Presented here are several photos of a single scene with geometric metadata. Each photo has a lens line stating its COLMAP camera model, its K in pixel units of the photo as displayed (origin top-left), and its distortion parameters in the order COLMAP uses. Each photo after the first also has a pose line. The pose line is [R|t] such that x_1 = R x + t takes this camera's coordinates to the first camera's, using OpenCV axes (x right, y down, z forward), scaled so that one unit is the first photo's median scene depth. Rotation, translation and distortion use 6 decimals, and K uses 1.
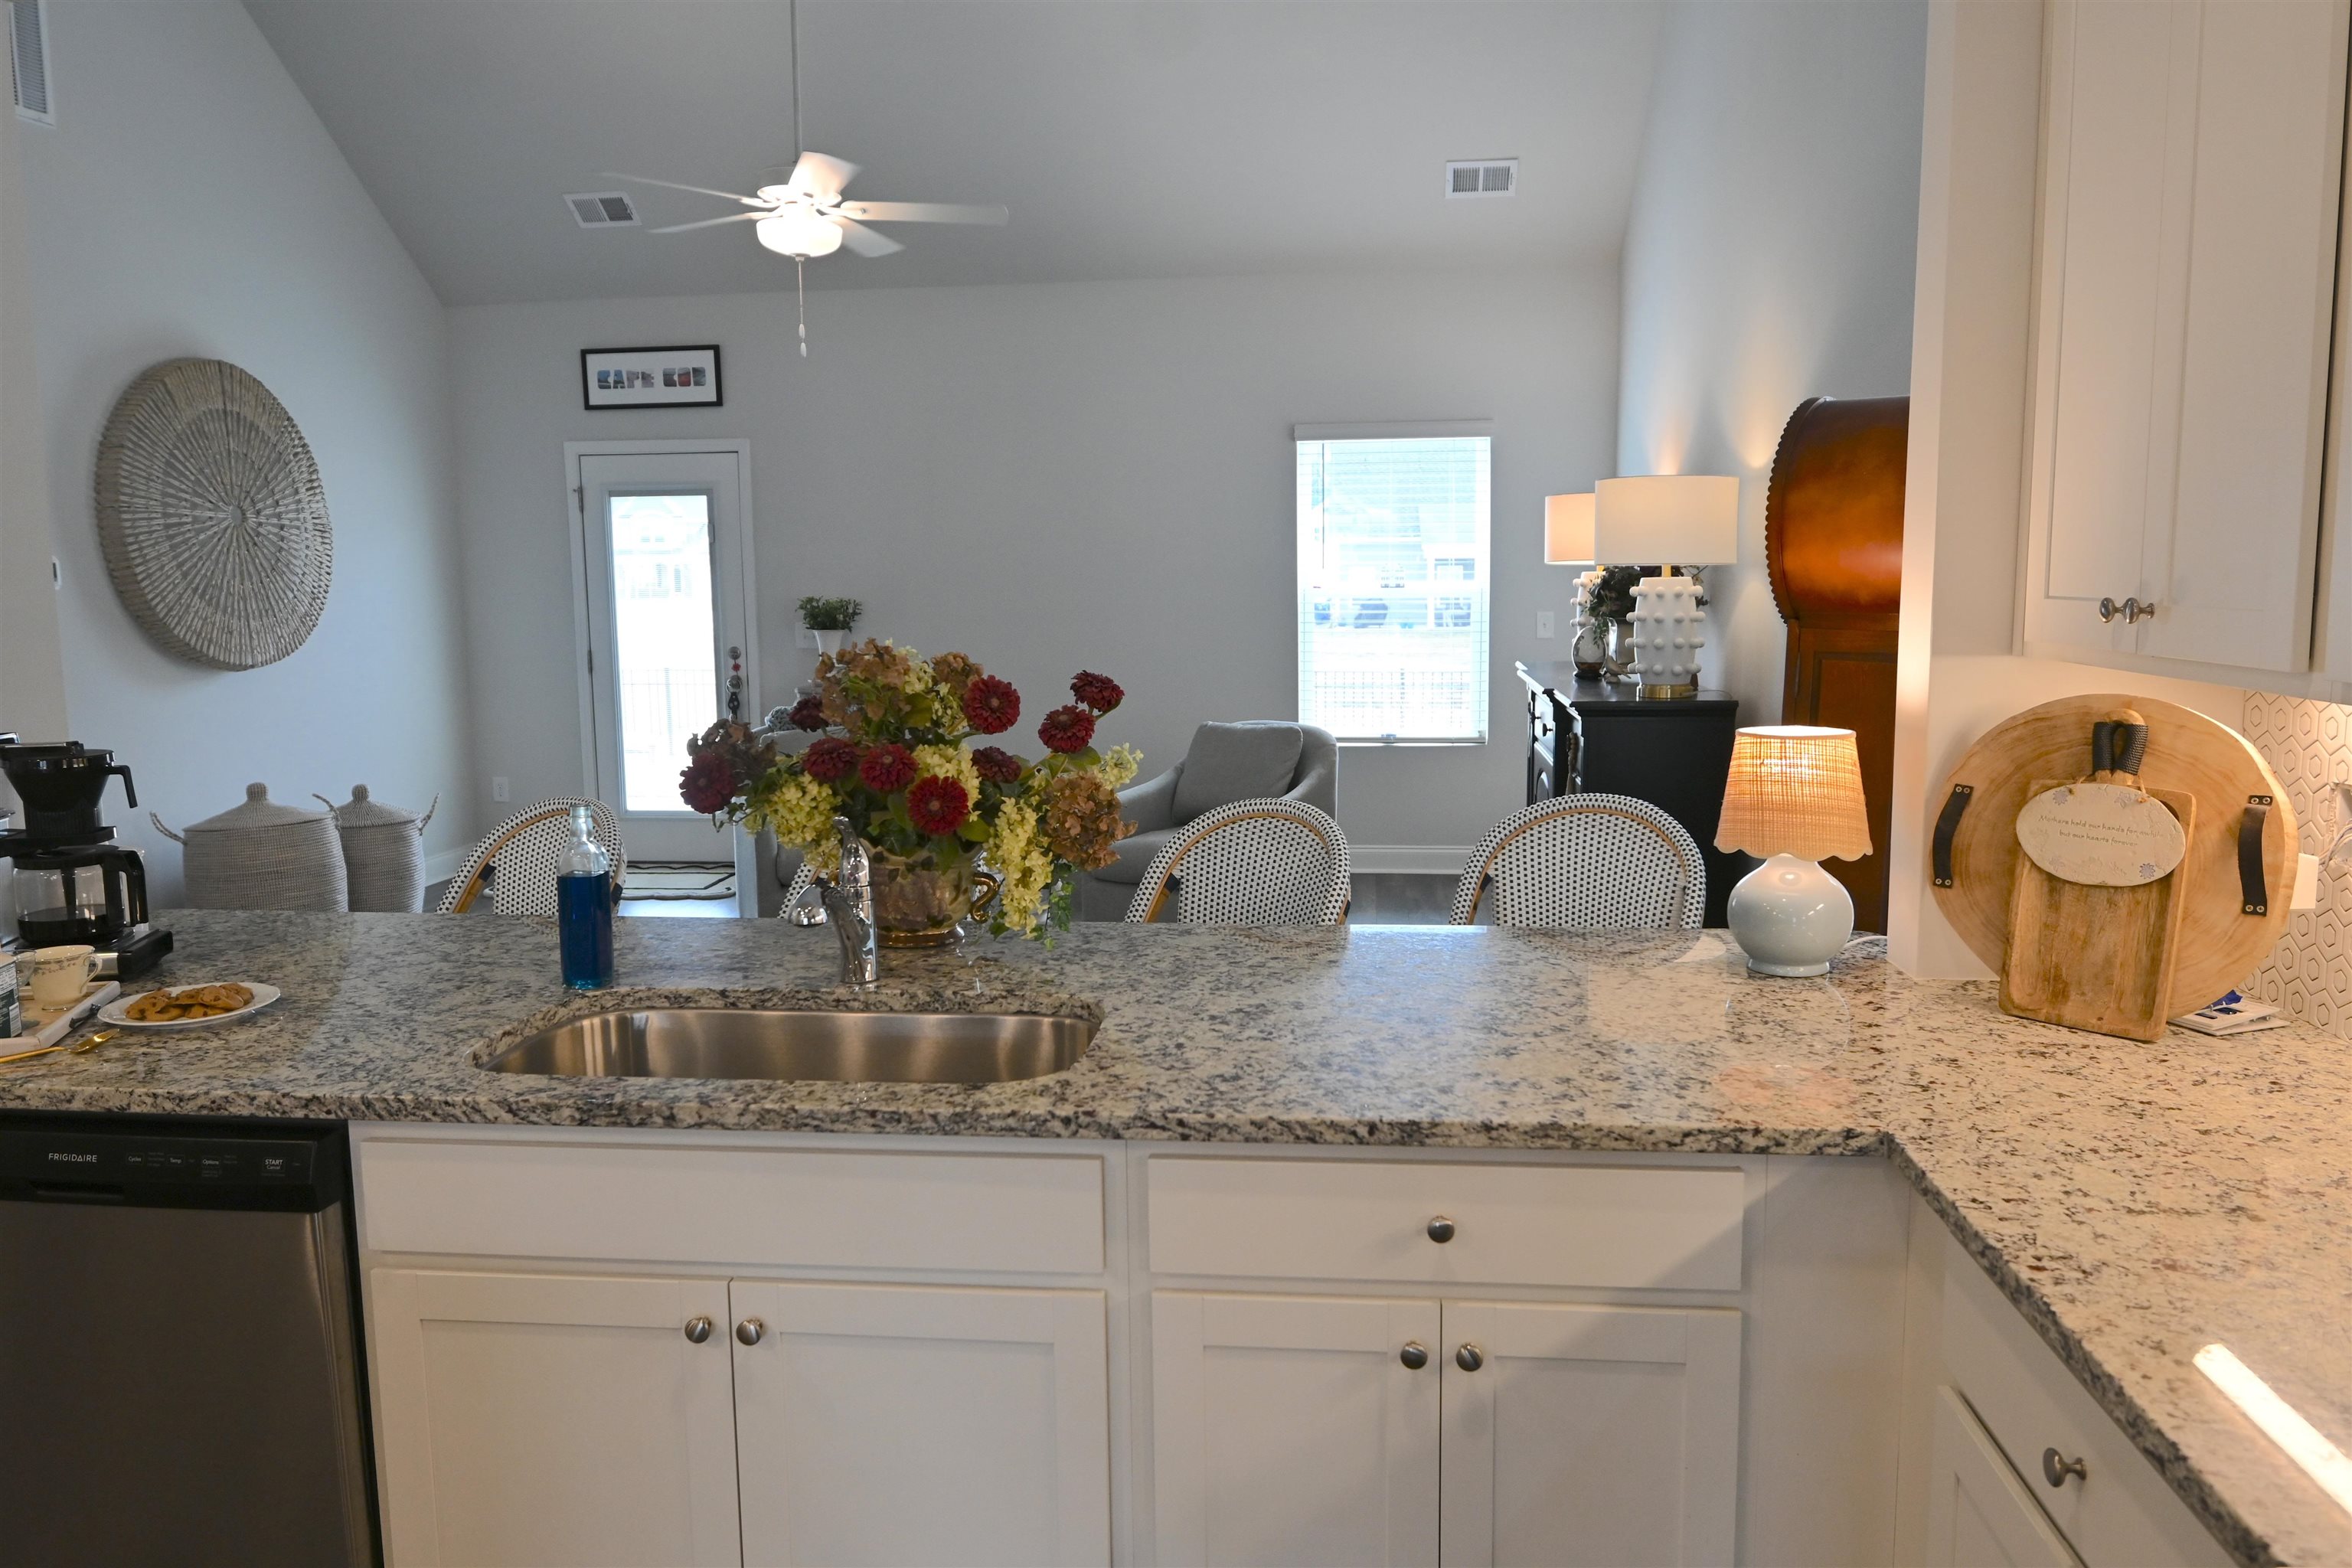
lens RADIAL K [[1666.7, 0, 1181.5], [0, 1666.7, 764.6], [0, 0, 1]] dist [-0.002617, -0.002594]
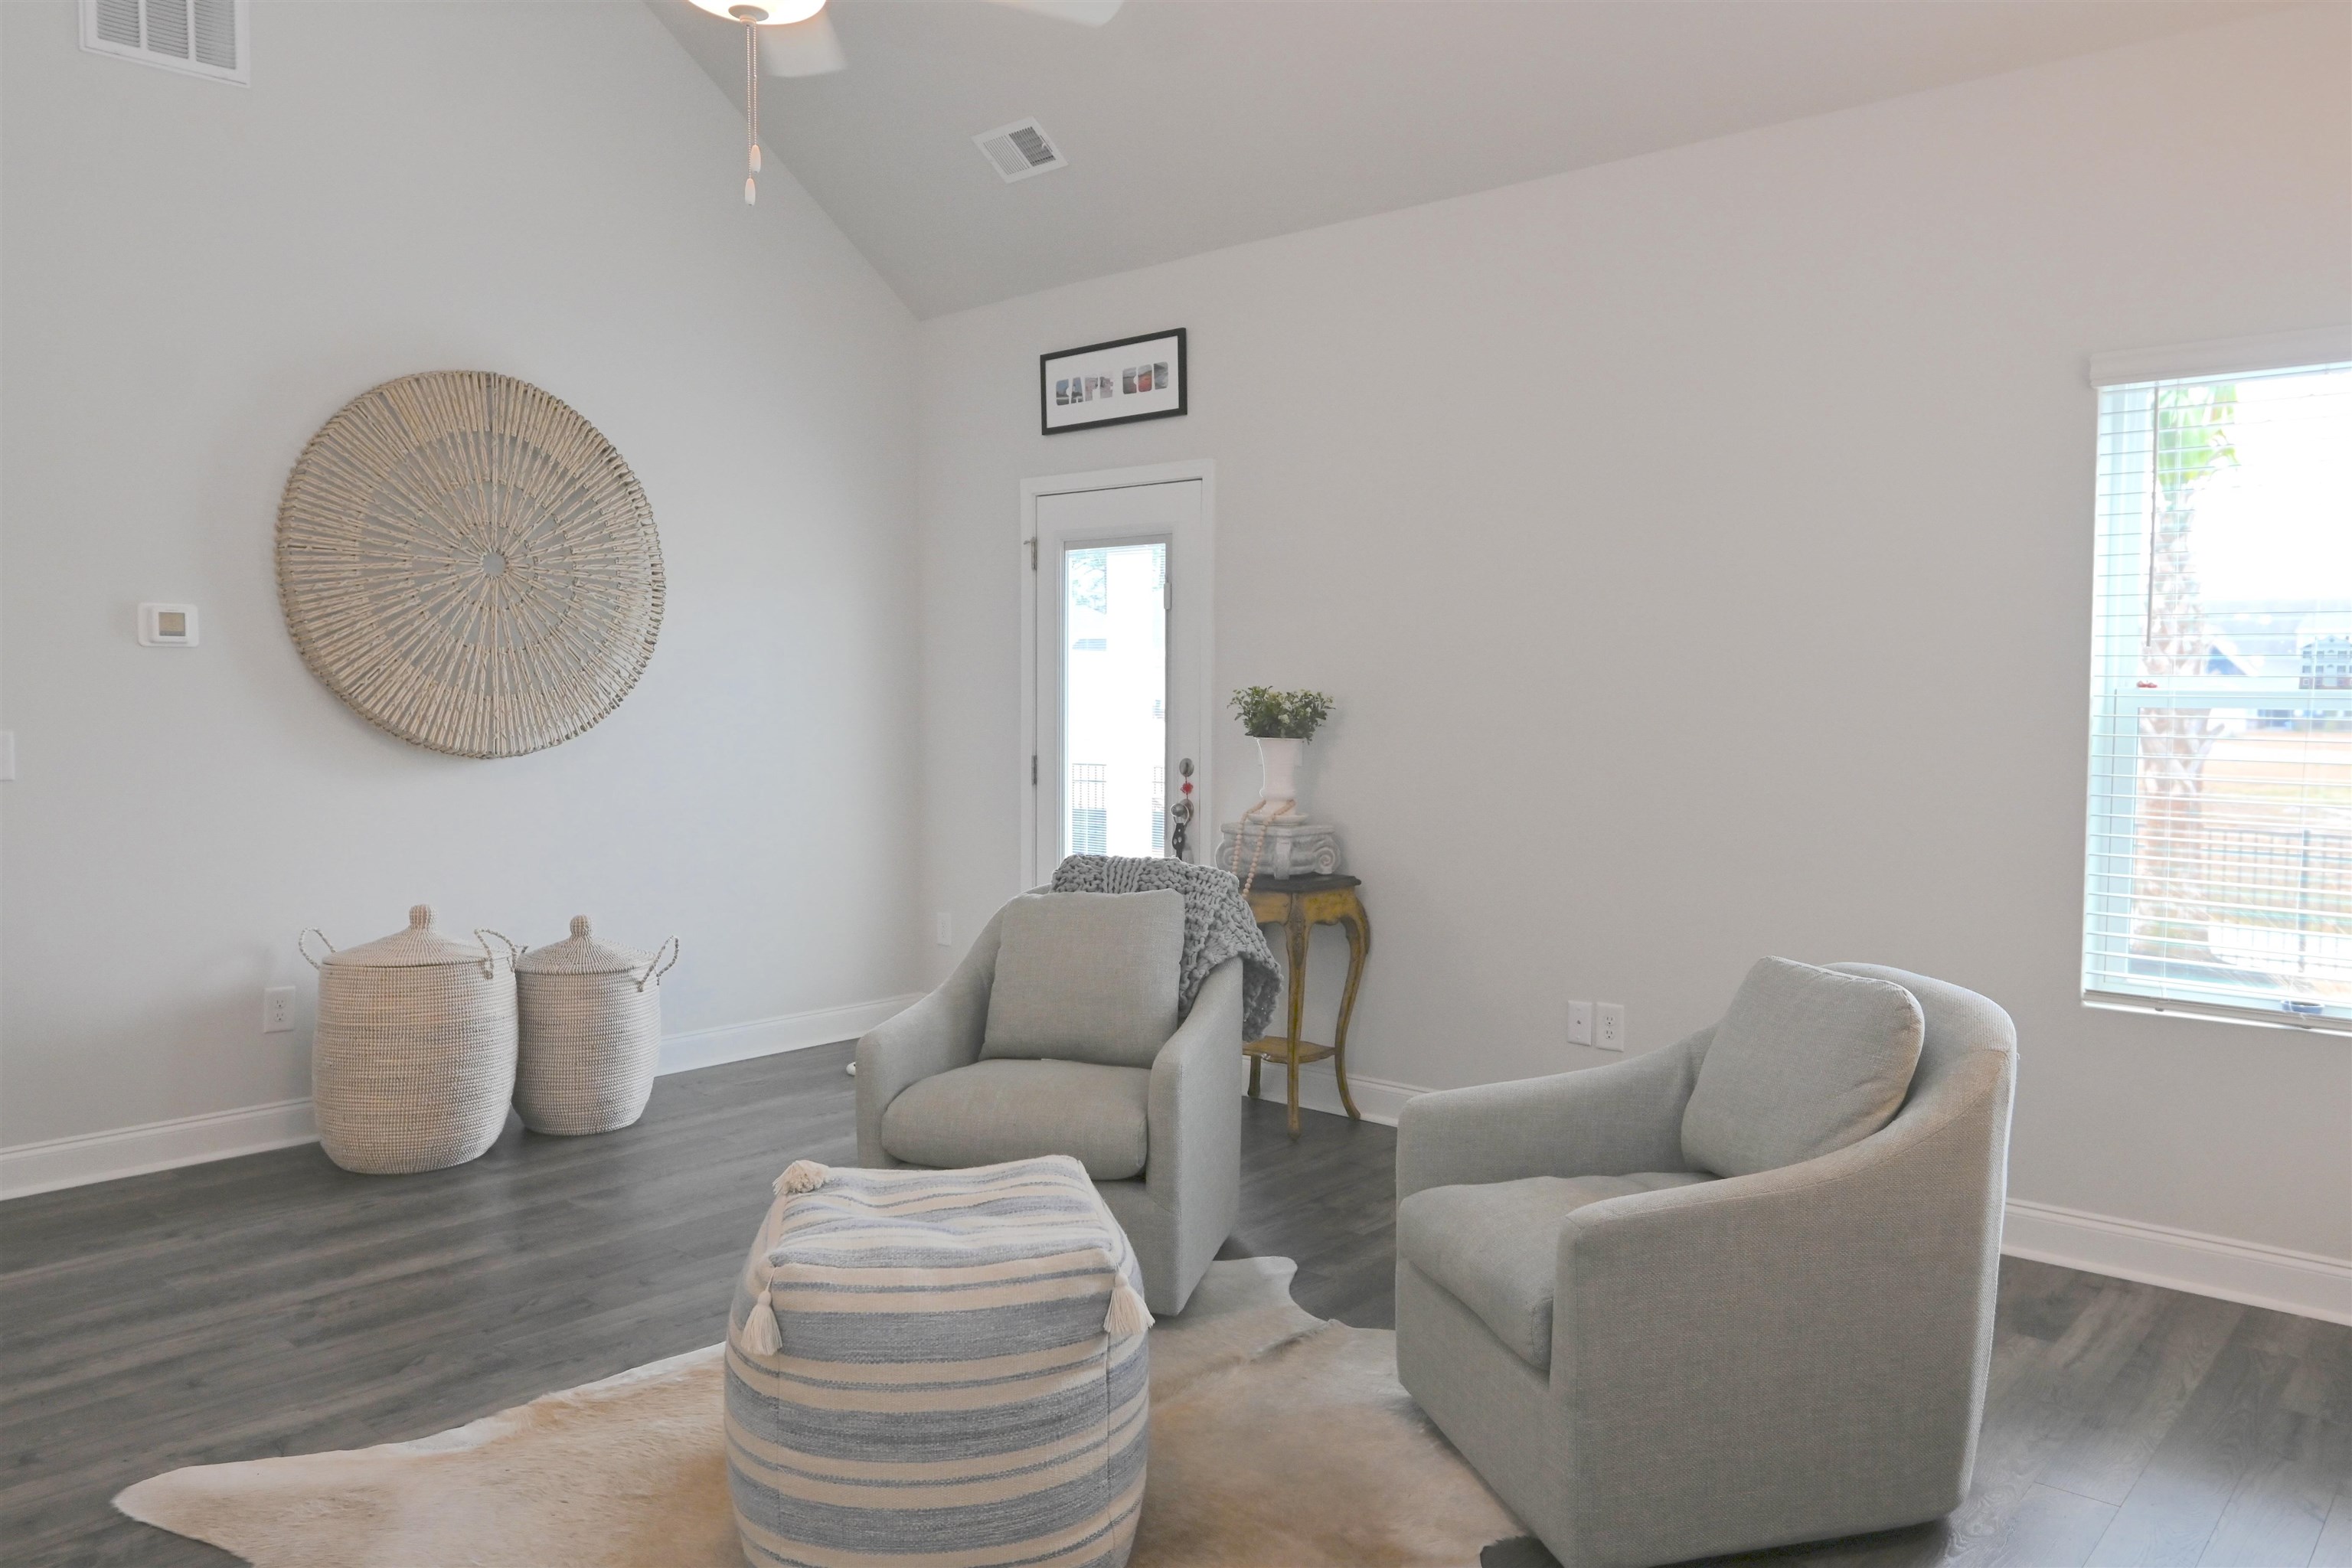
lens RADIAL K [[1666.7, 0, 1181.5], [0, 1666.7, 764.6], [0, 0, 1]] dist [-0.002617, -0.002594]
pose [[0.818063, 0.043463, -0.573483, 0.130991], [-0.085213, 0.995295, -0.046124, -0.036886], [0.568780, 0.086600, 0.817918, 0.442638]]
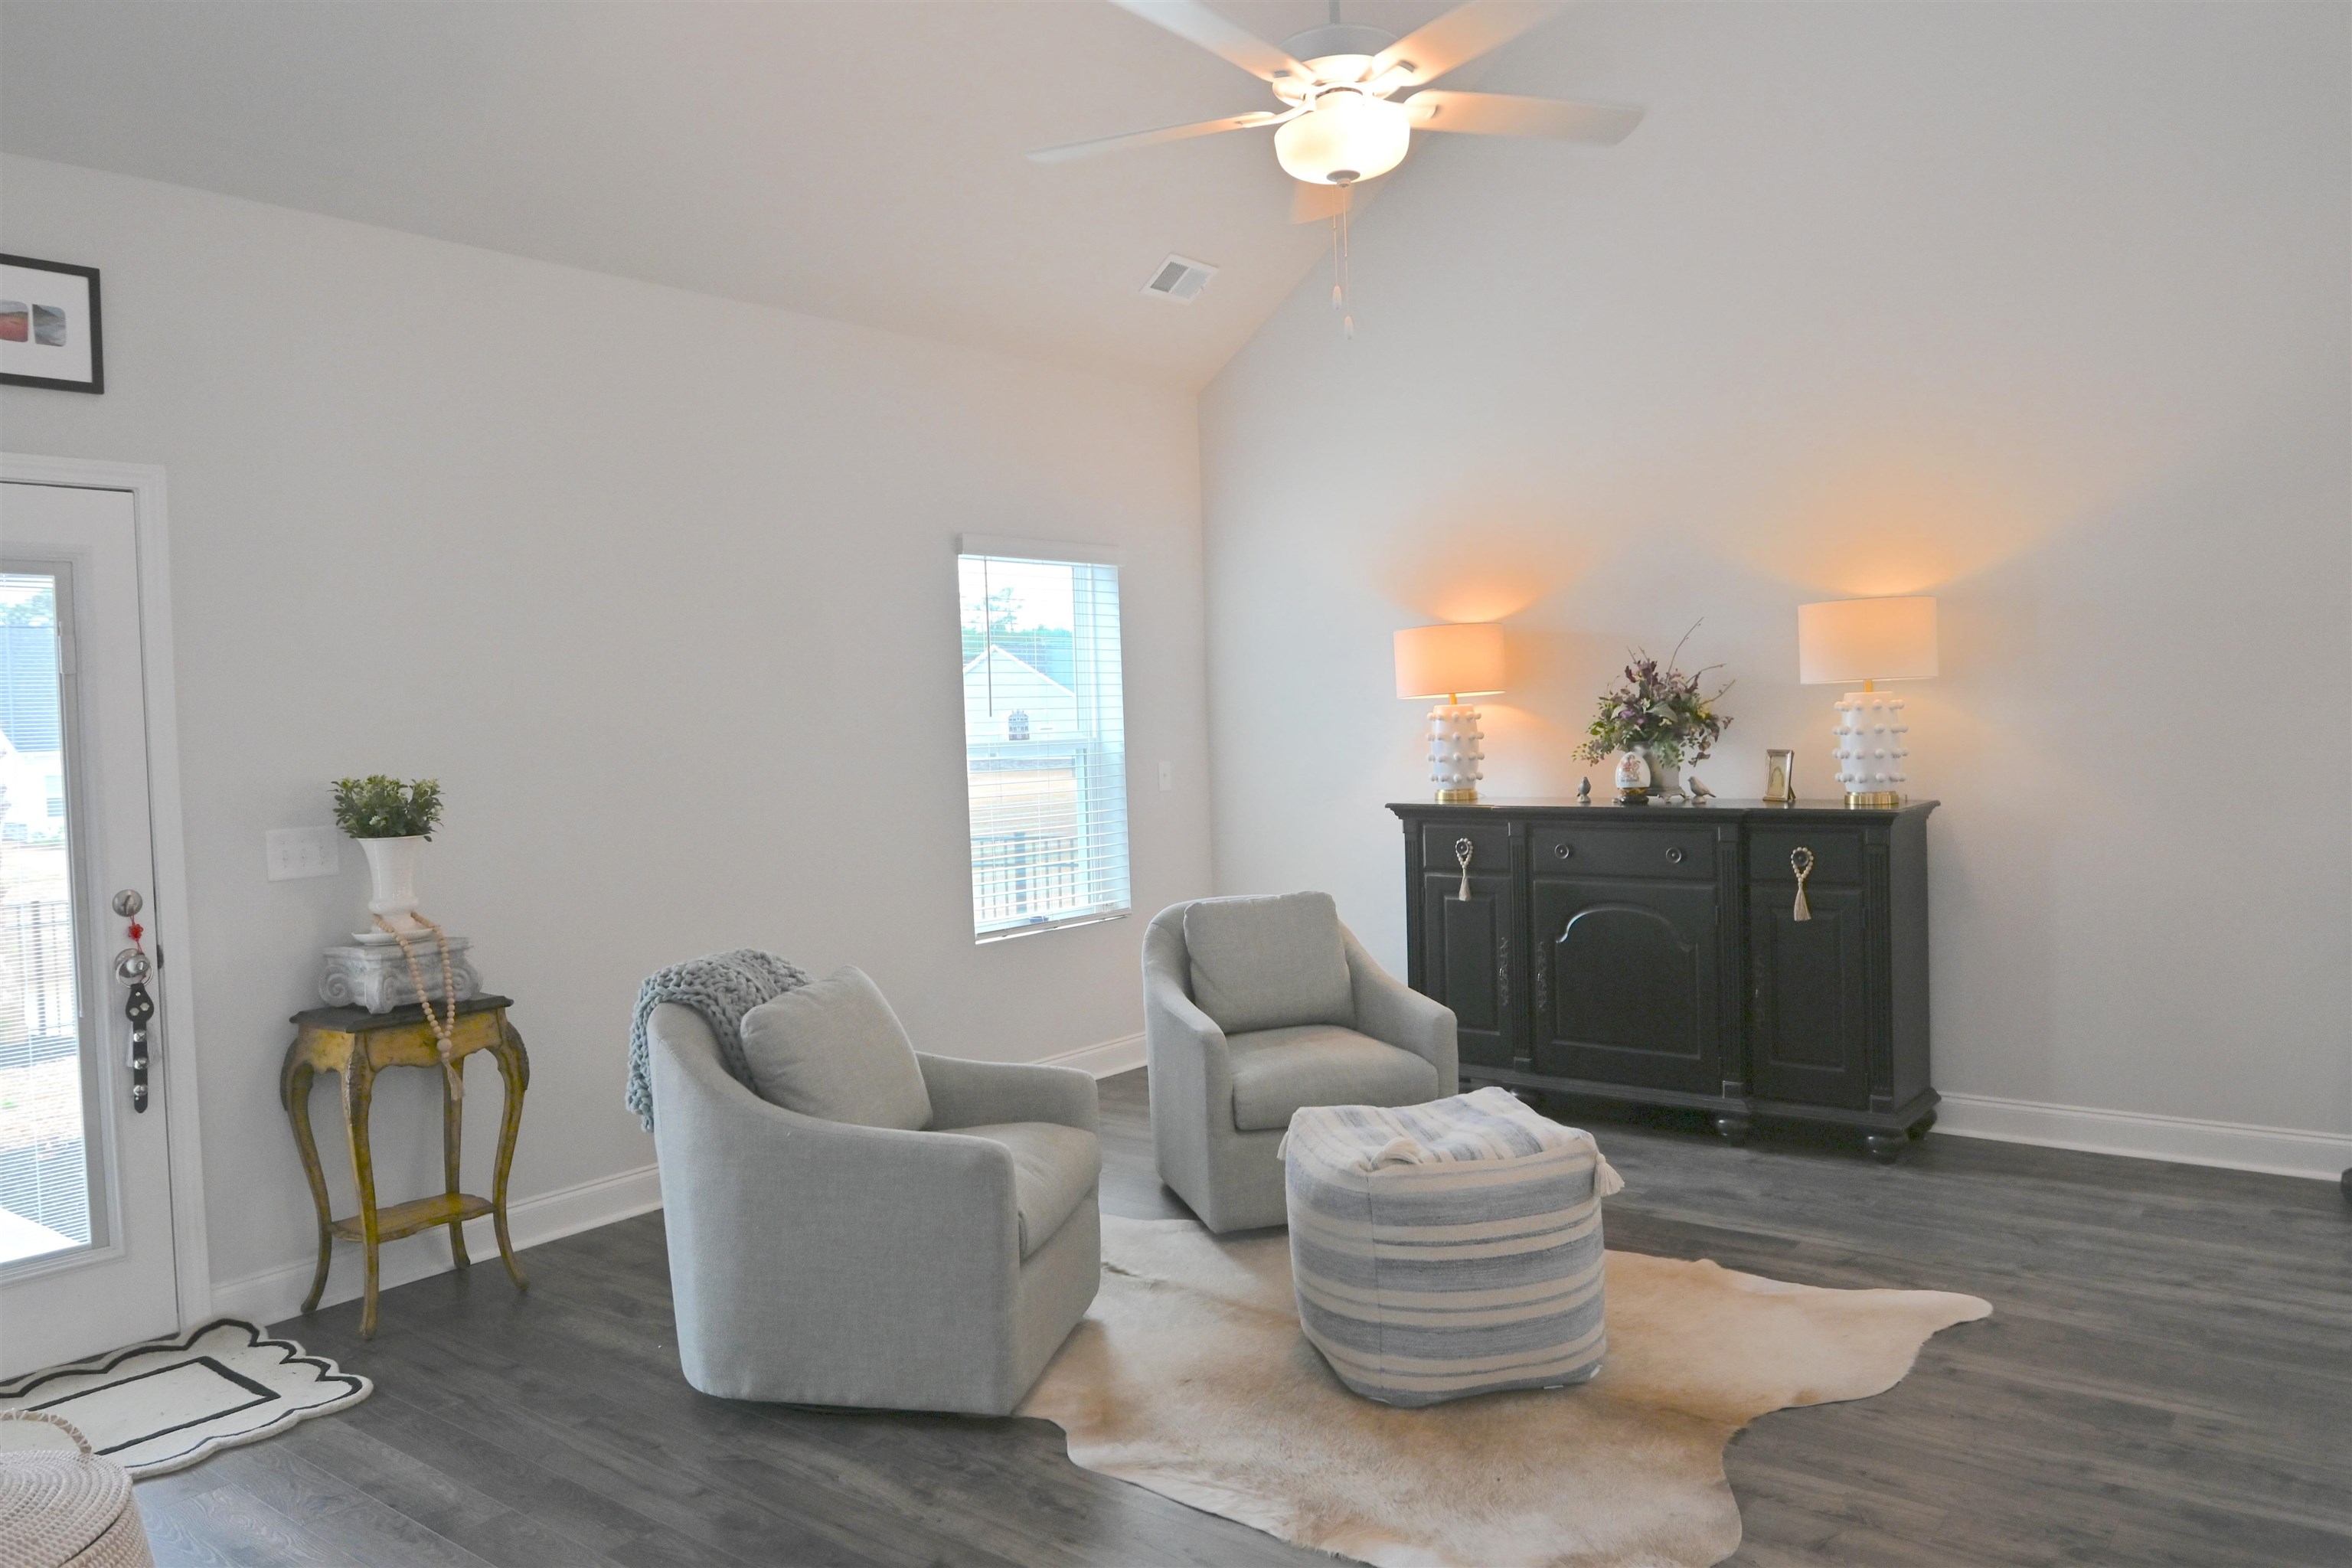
lens RADIAL K [[1666.7, 0, 1181.5], [0, 1666.7, 764.6], [0, 0, 1]] dist [-0.002617, -0.002594]
pose [[0.525271, -0.031348, 0.850357, -0.528158], [0.130168, 0.990520, -0.043891, -0.047235], [-0.840920, 0.133744, 0.524372, 0.501543]]
